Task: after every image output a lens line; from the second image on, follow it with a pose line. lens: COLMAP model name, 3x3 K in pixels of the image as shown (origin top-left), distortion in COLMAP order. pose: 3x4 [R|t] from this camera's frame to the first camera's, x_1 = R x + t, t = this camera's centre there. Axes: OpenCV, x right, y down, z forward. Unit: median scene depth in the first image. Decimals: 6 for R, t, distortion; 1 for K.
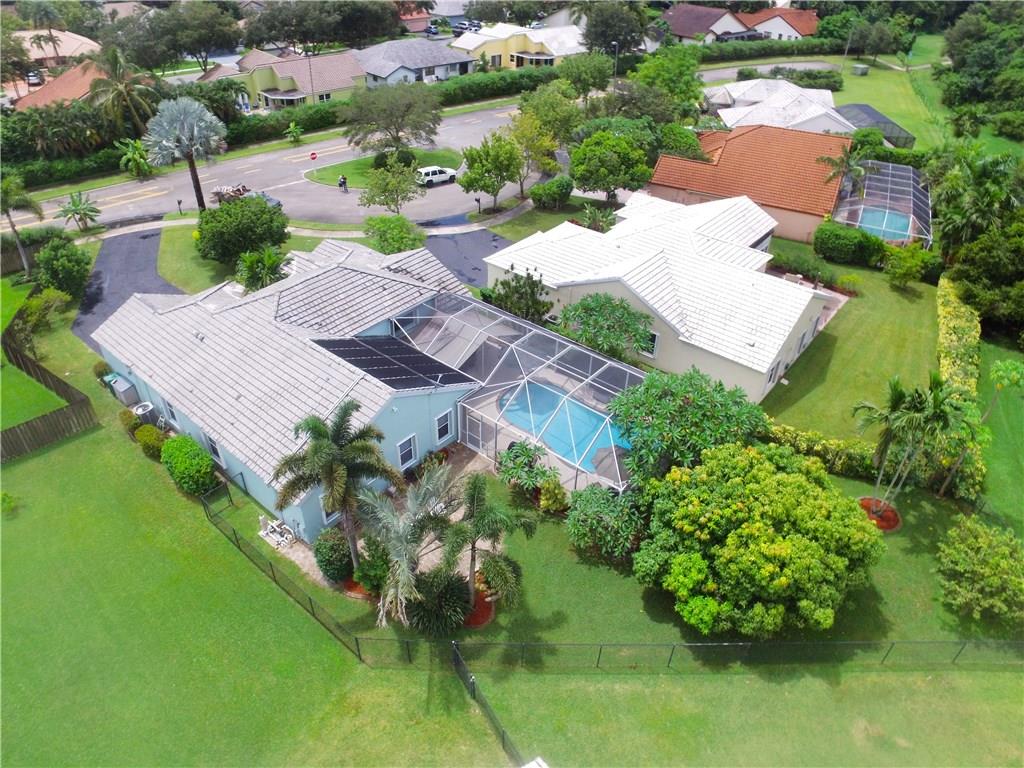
lens RADIAL K [[686.3, 0, 512.0], [0, 686.3, 384.0], [0, 0, 1]] dist [-0.135665, 0.090268]
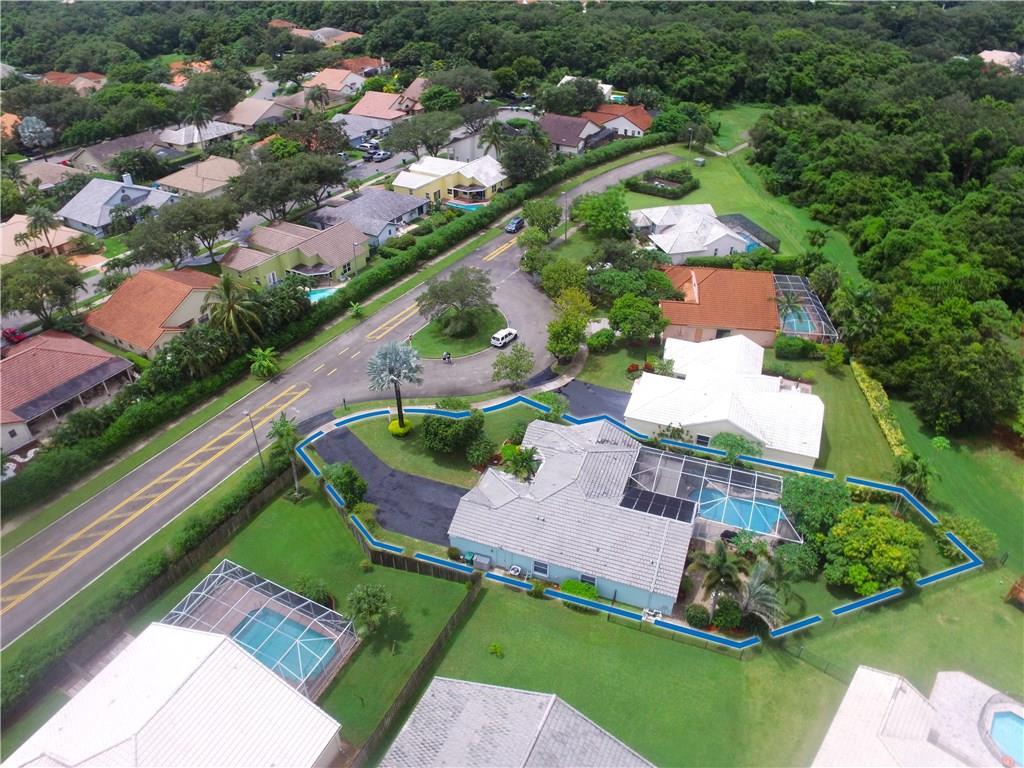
lens RADIAL K [[680.3, 0, 512.0], [0, 680.3, 384.0], [0, 0, 1]] dist [-0.130057, 0.089636]
pose [[0.941539, -0.203178, 0.268745, -0.765222], [0.208005, 0.978069, 0.010706, -0.358114], [-0.265026, 0.045820, 0.963152, -0.493011]]
